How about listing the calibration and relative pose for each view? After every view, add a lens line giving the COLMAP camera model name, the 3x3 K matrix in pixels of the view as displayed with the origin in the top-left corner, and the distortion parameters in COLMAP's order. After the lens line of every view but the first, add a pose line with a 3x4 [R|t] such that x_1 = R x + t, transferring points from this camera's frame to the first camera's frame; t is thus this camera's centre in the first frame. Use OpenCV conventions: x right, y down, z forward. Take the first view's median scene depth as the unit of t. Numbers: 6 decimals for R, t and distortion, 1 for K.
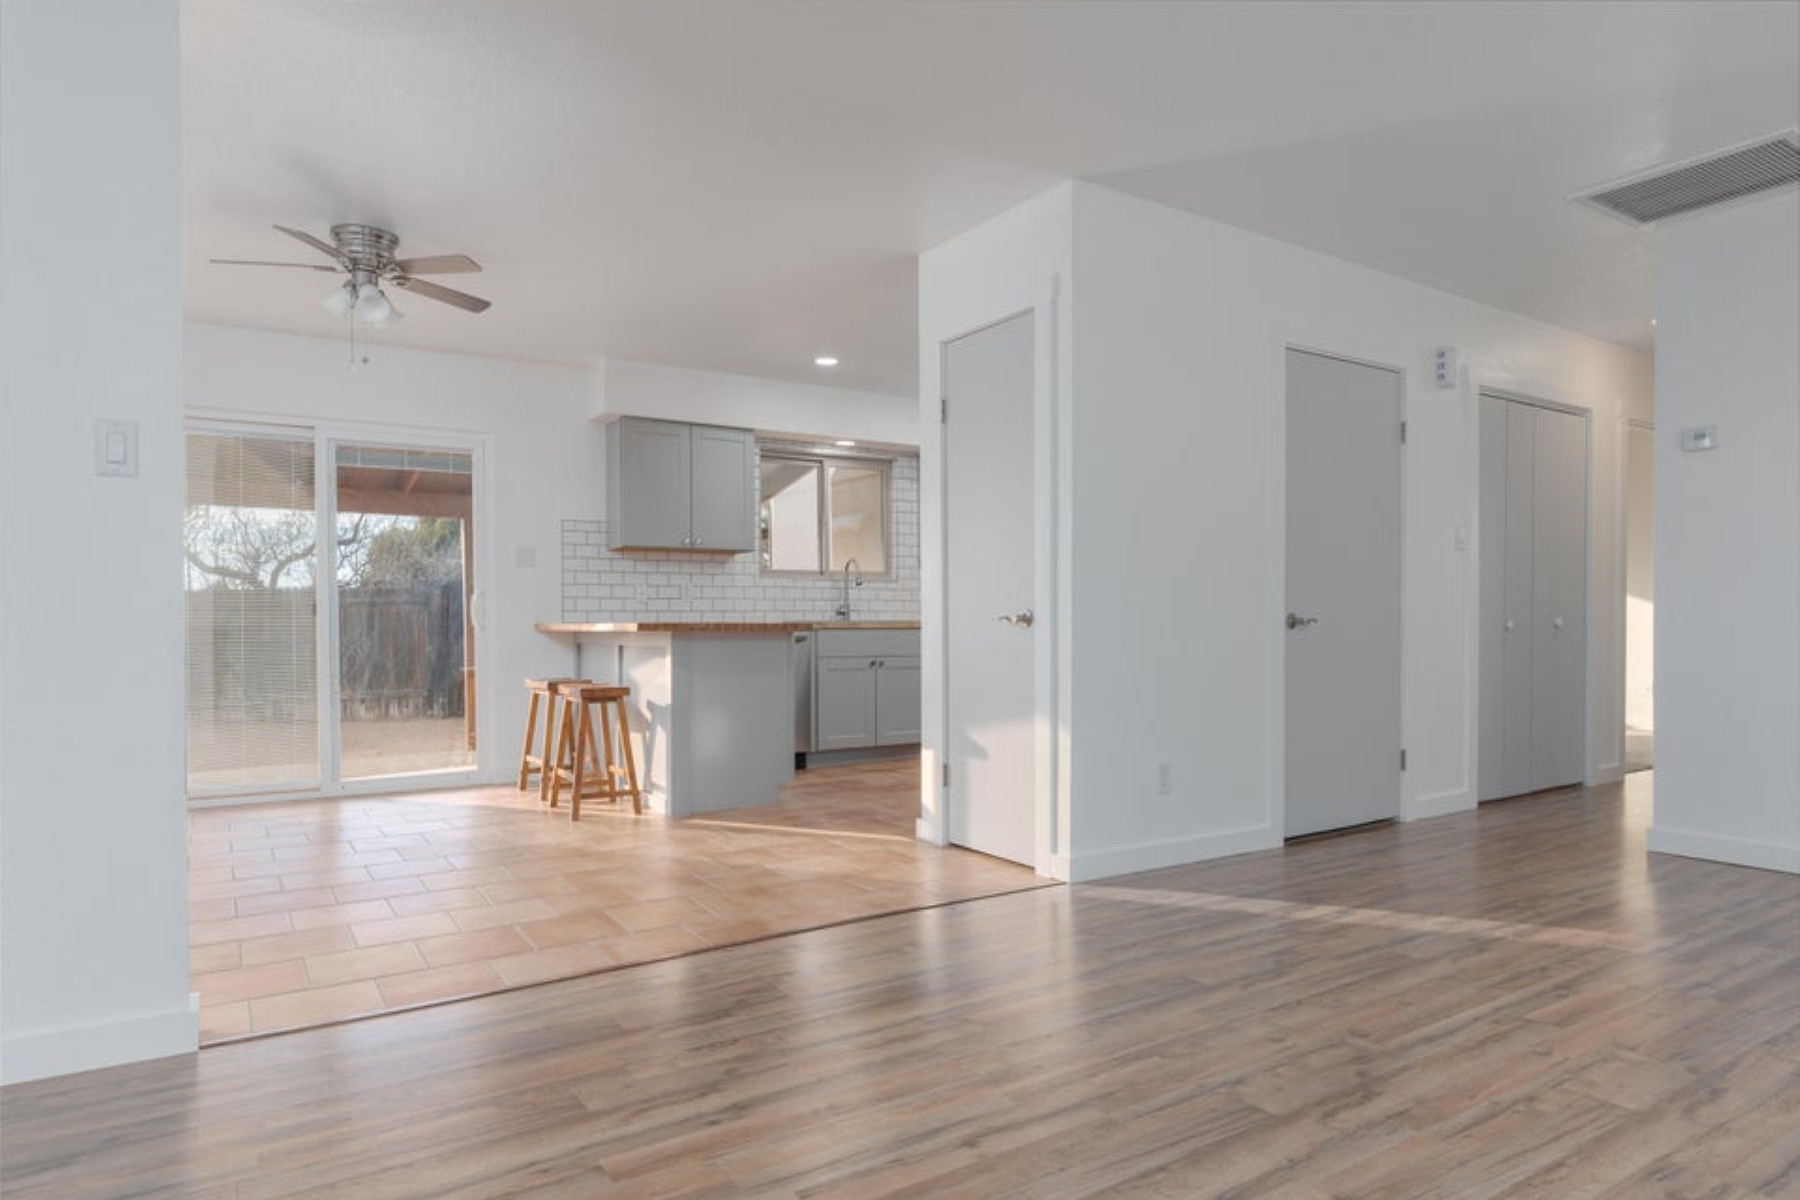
lens RADIAL K [[1059.3, 0, 900.5], [0, 1059.3, 628.6], [0, 0, 1]] dist [-0.000569, 0.000168]
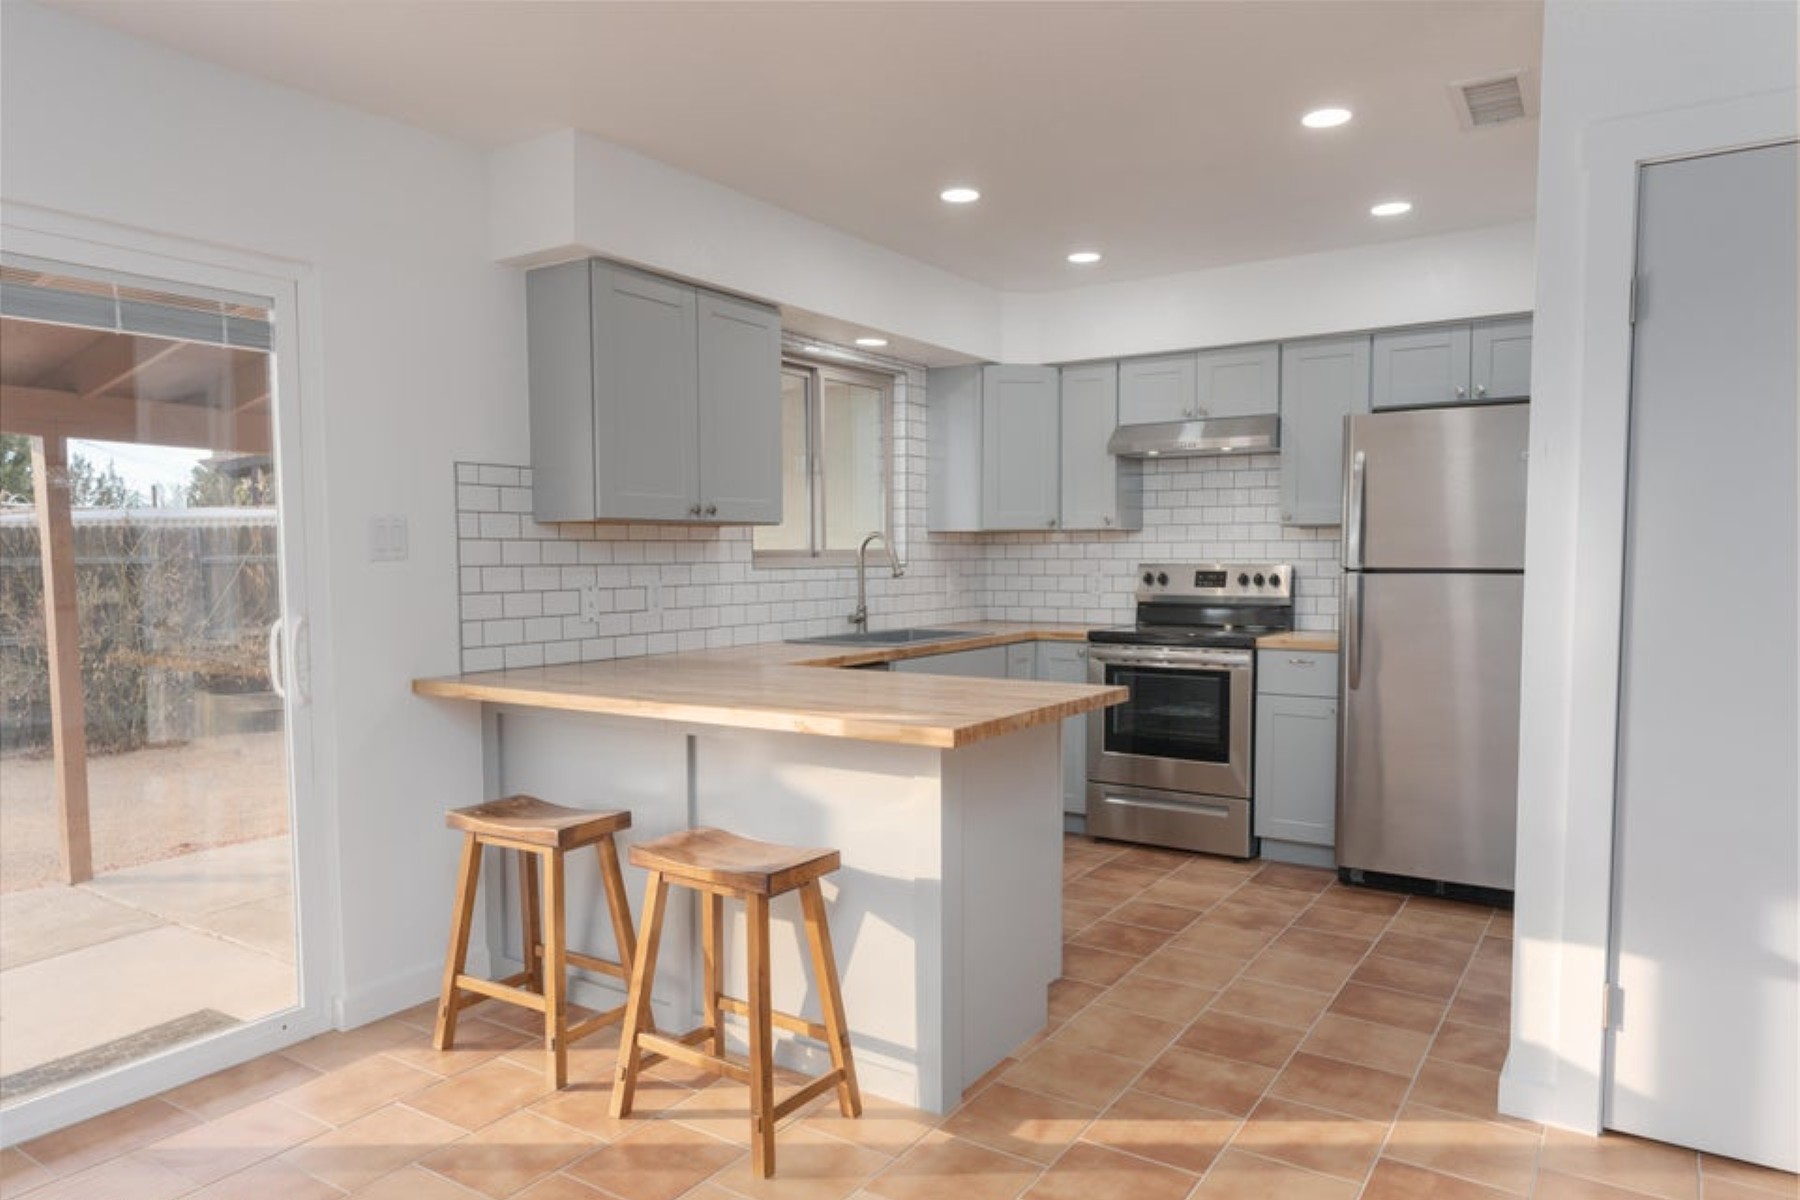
lens RADIAL K [[1166.5, 0, 907.1], [0, 1166.5, 622.3], [0, 0, 1]] dist [0.015312, -0.003361]
pose [[0.915784, -0.024353, 0.400931, -0.339979], [0.003475, 0.998603, 0.052718, -0.055624], [-0.401655, -0.046885, 0.914590, 0.415948]]
